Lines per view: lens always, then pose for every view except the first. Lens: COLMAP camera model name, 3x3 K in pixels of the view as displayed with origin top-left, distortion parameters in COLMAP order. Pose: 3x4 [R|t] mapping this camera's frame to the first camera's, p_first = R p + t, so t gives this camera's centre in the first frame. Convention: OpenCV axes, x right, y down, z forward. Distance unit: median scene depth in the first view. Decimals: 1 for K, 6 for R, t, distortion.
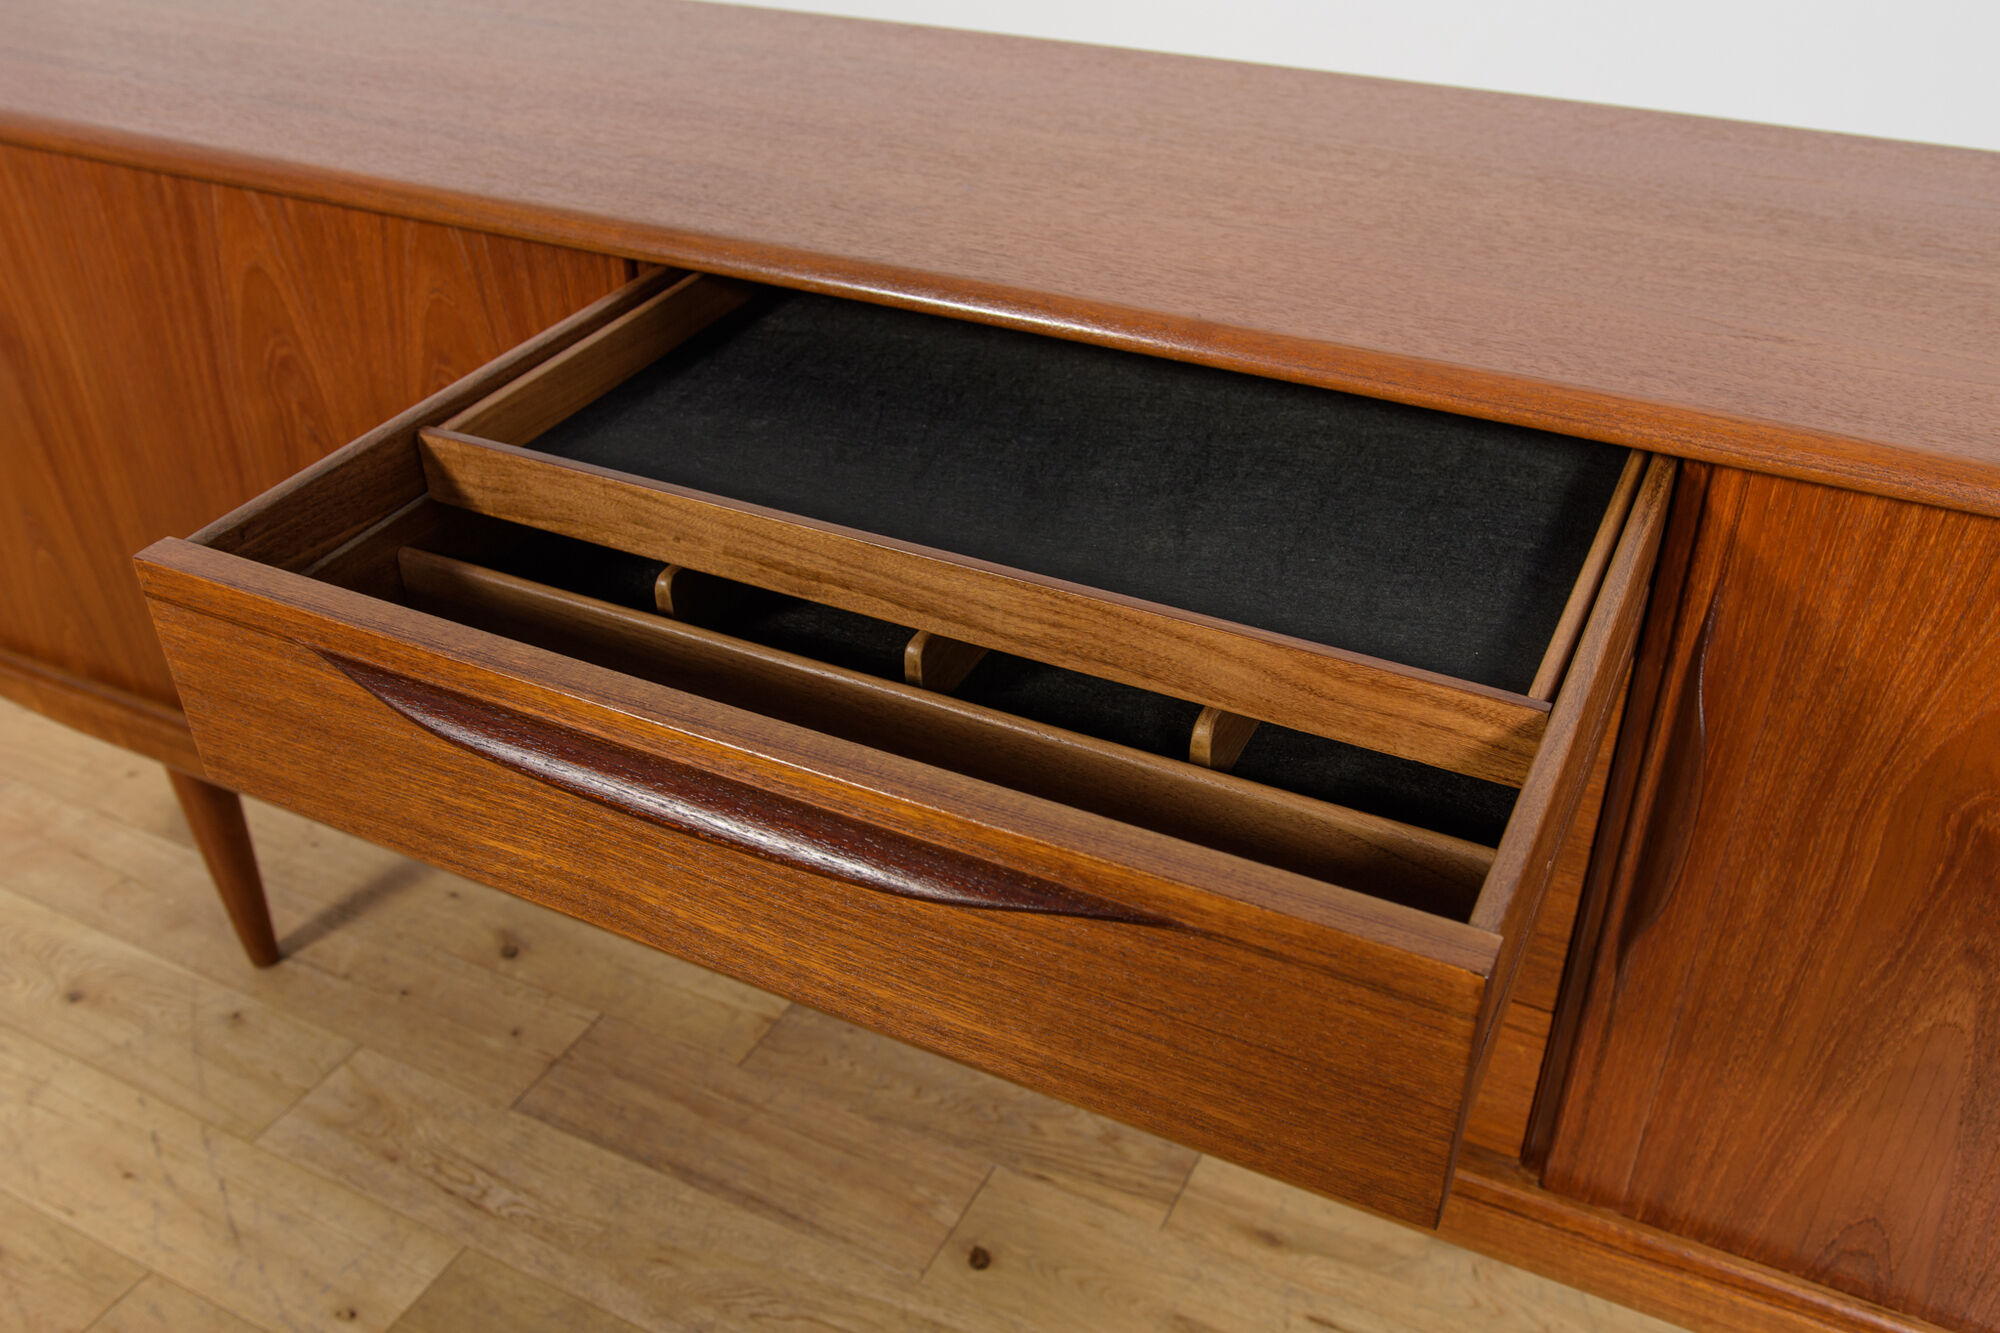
lens RADIAL K [[1740.0, 0, 1009.0], [0, 1740.0, 665.7], [0, 0, 1]] dist [-0.094603, 0.113657]
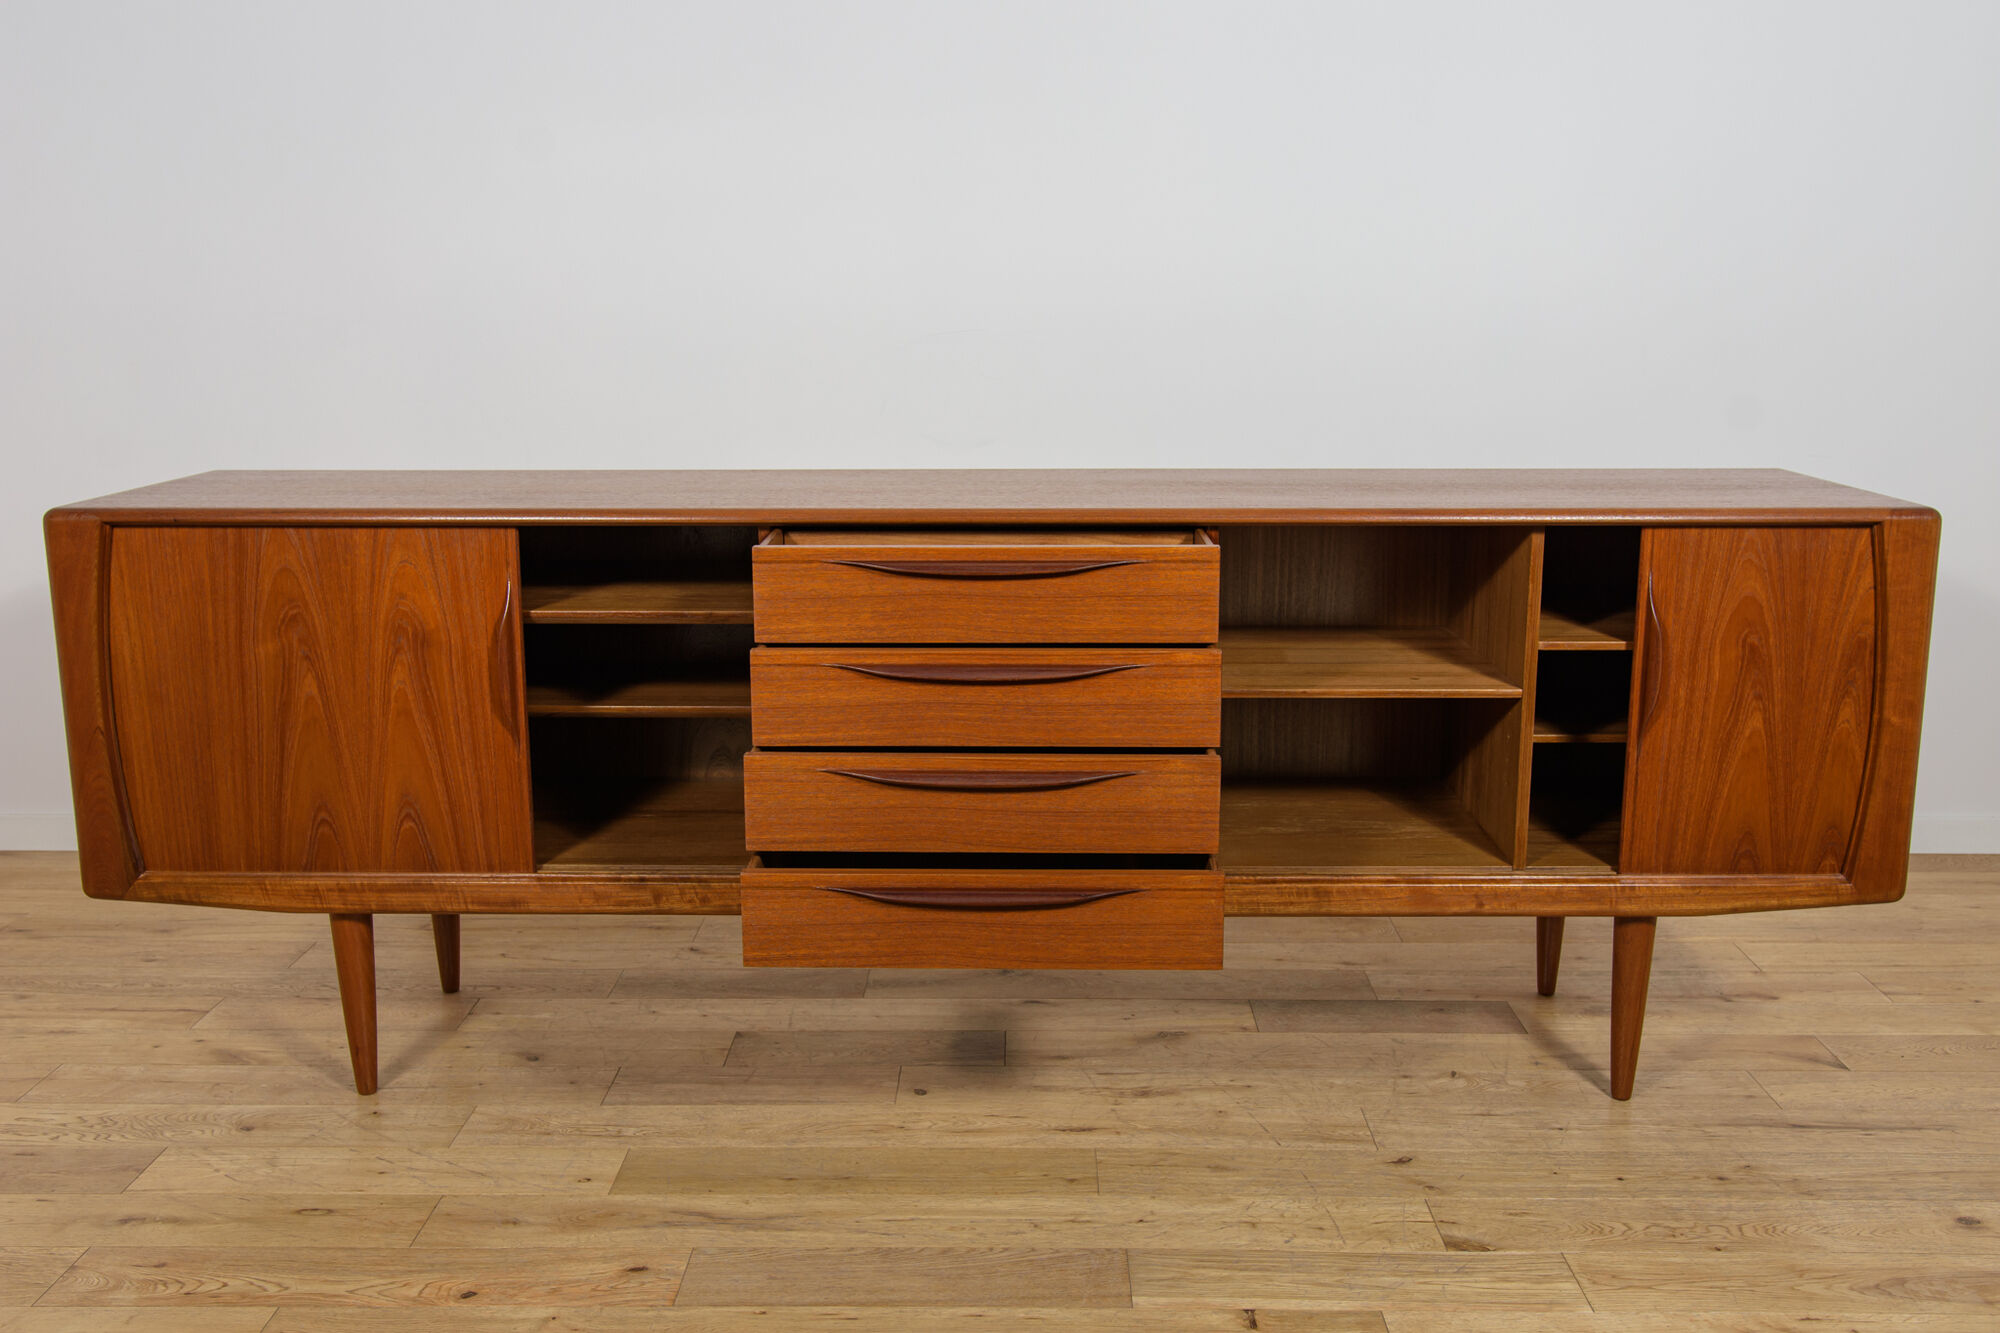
lens RADIAL K [[1939.9, 0, 1003.3], [0, 1939.9, 683.3], [0, 0, 1]] dist [-0.017992, 0.000000]
pose [[0.900473, -0.093328, 0.424781, -1.019087], [0.236506, 0.924743, -0.298186, 0.778332], [-0.364984, 0.368971, 0.854779, -1.208638]]
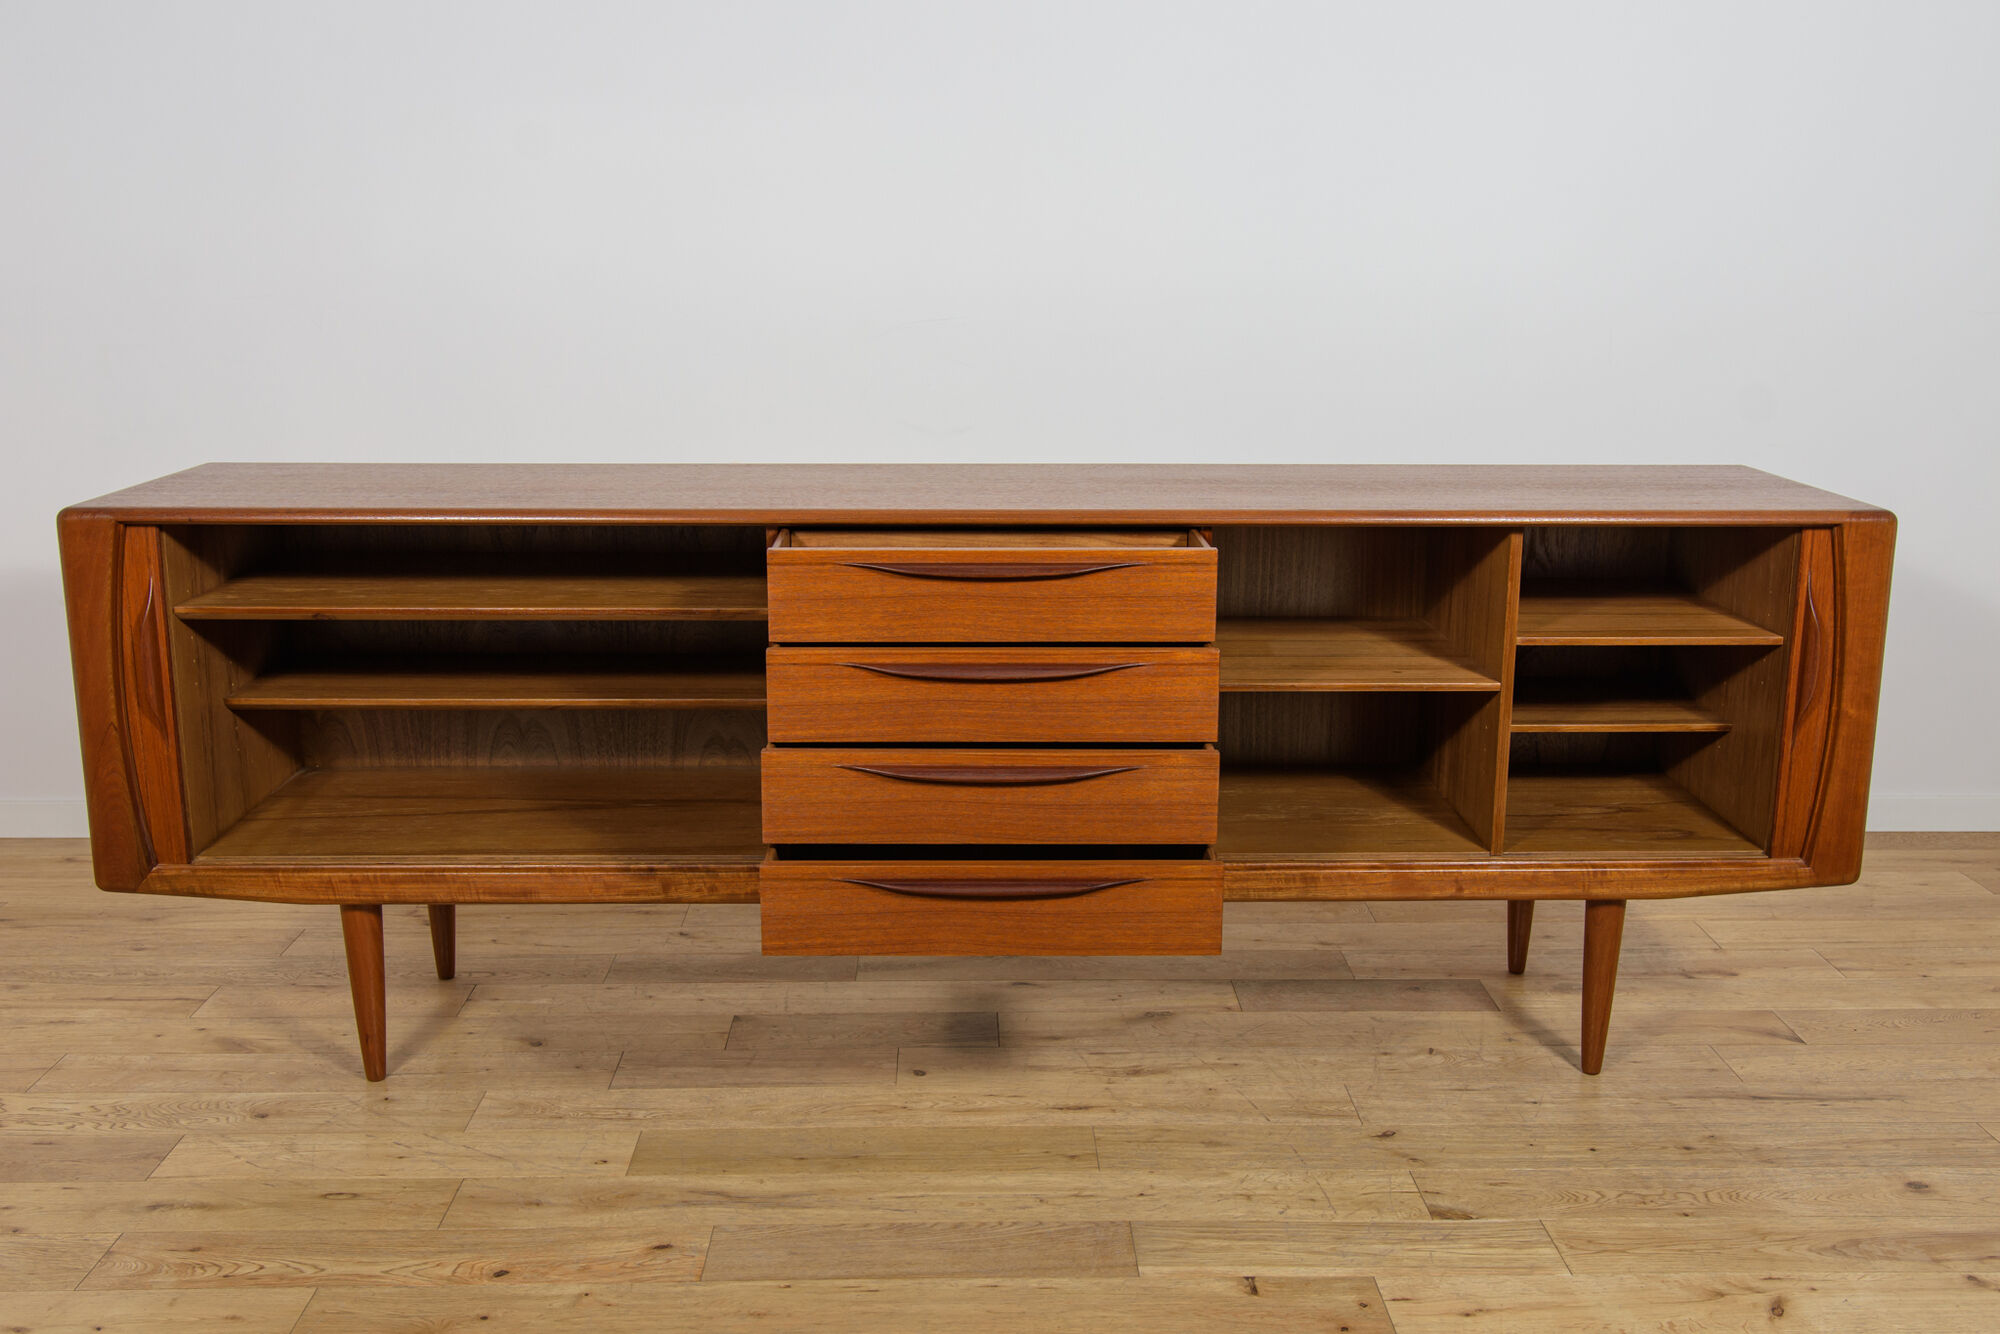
lens RADIAL K [[2011.3, 0, 1012.2], [0, 2011.3, 683.6], [0, 0, 1]] dist [-0.016632, 0.000000]
pose [[0.882182, -0.103639, 0.459363, -1.180759], [0.249612, 0.930080, -0.269527, 0.763398], [-0.399311, 0.352434, 0.846369, -1.342555]]
